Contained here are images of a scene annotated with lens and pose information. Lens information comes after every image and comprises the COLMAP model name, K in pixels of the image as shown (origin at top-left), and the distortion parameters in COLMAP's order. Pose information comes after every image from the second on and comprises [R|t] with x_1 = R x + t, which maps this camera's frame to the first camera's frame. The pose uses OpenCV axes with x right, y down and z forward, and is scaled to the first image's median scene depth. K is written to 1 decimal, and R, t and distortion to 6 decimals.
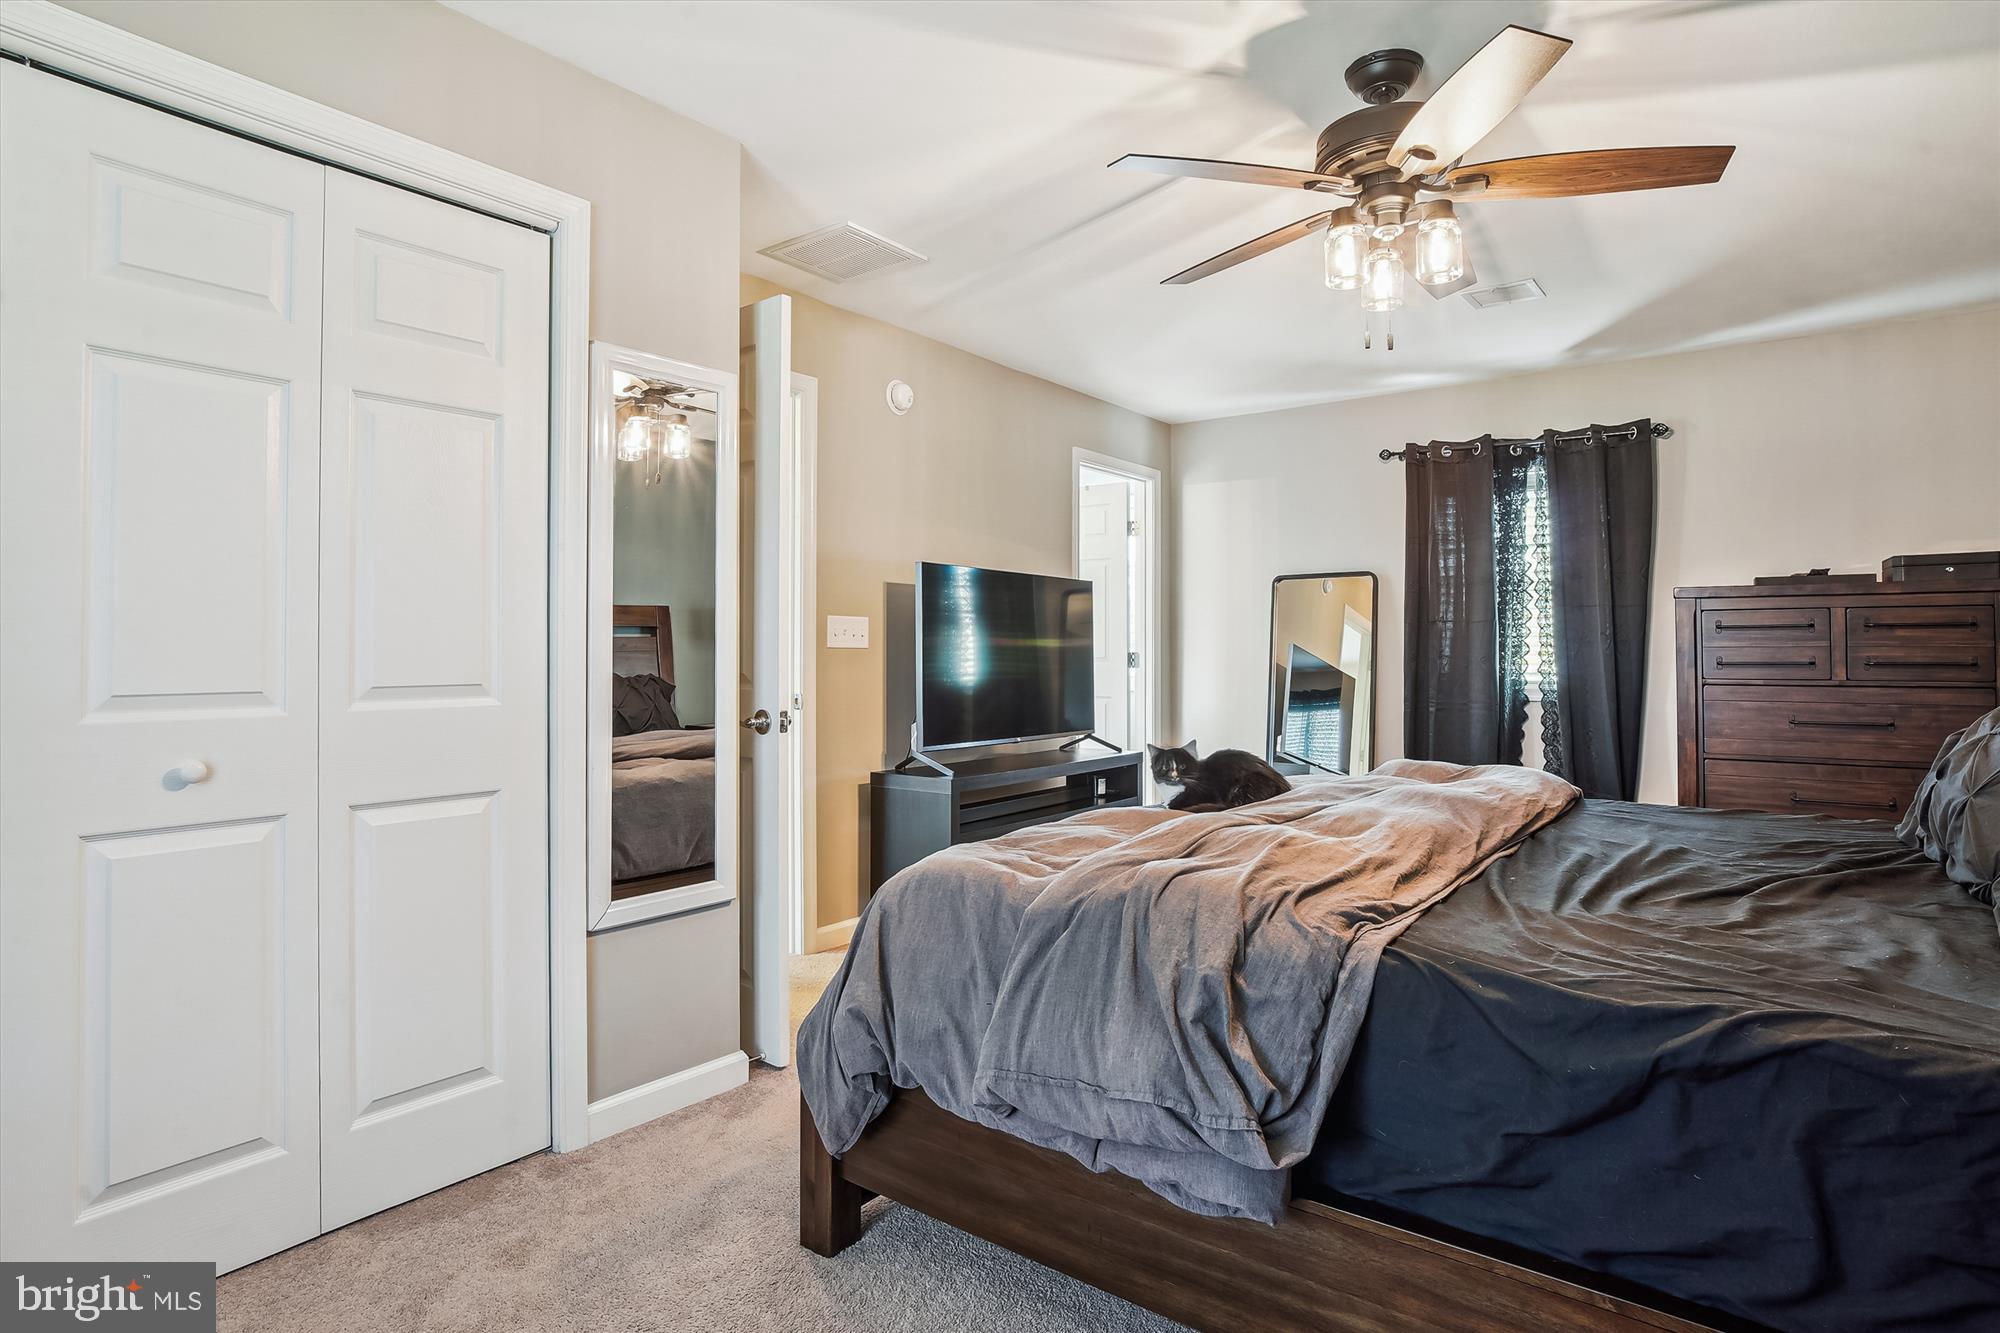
lens RADIAL K [[1068.0, 0, 1024.0], [0, 1068.0, 636.1], [0, 0, 1]] dist [-0.047356, 0.018598]
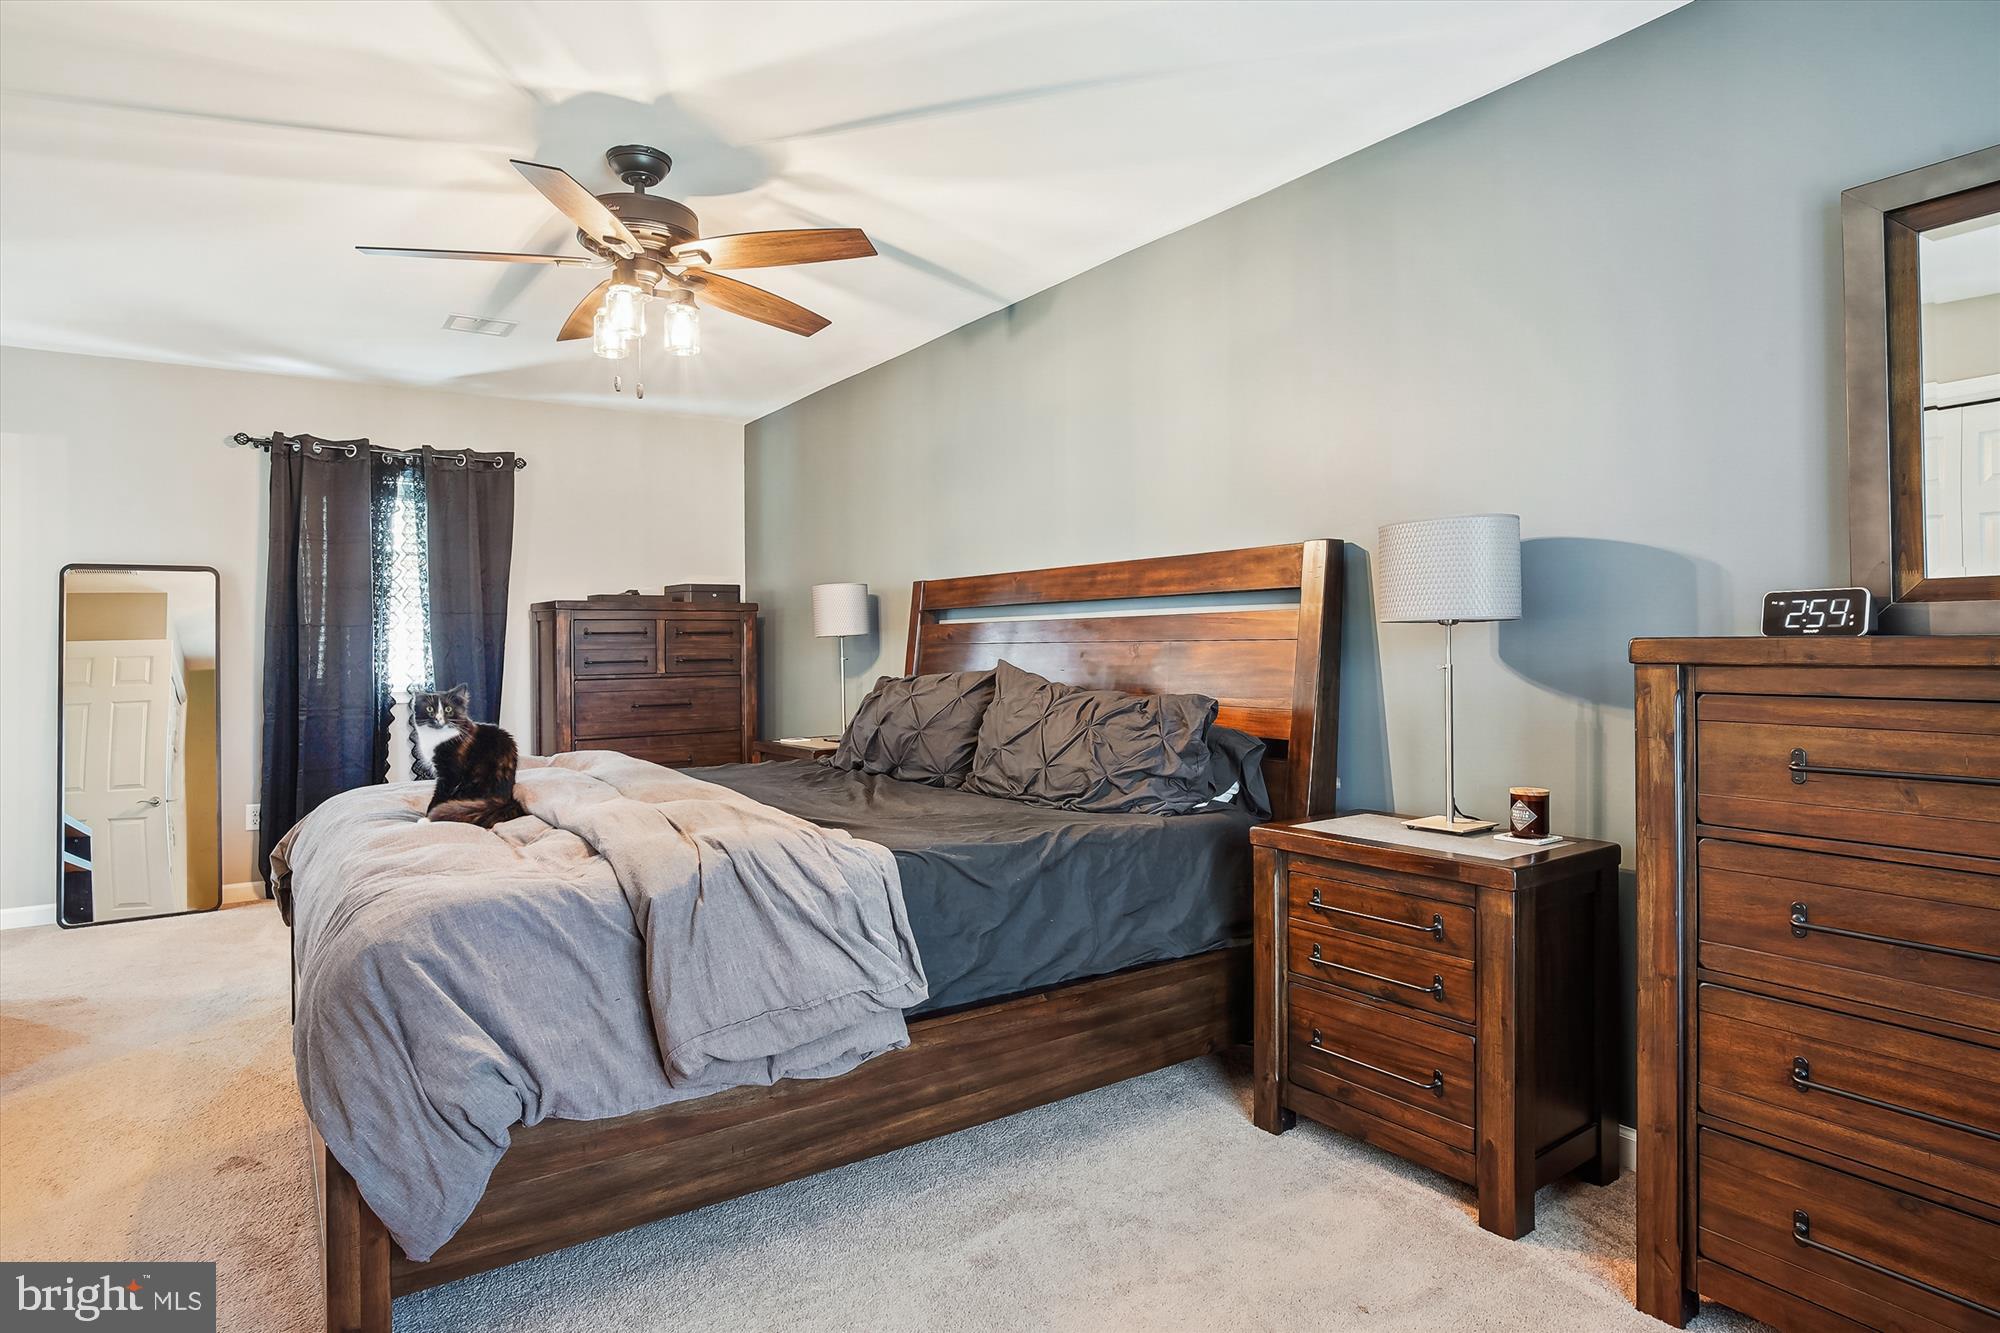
lens RADIAL K [[1068.0, 0, 998.7], [0, 1068.0, 649.8], [0, 0, 1]] dist [-0.047356, 0.018598]
pose [[0.309274, -0.007511, 0.950943, -0.339847], [-0.001519, 0.999964, 0.008392, -0.000395], [-0.950972, -0.004040, 0.309252, 0.129320]]
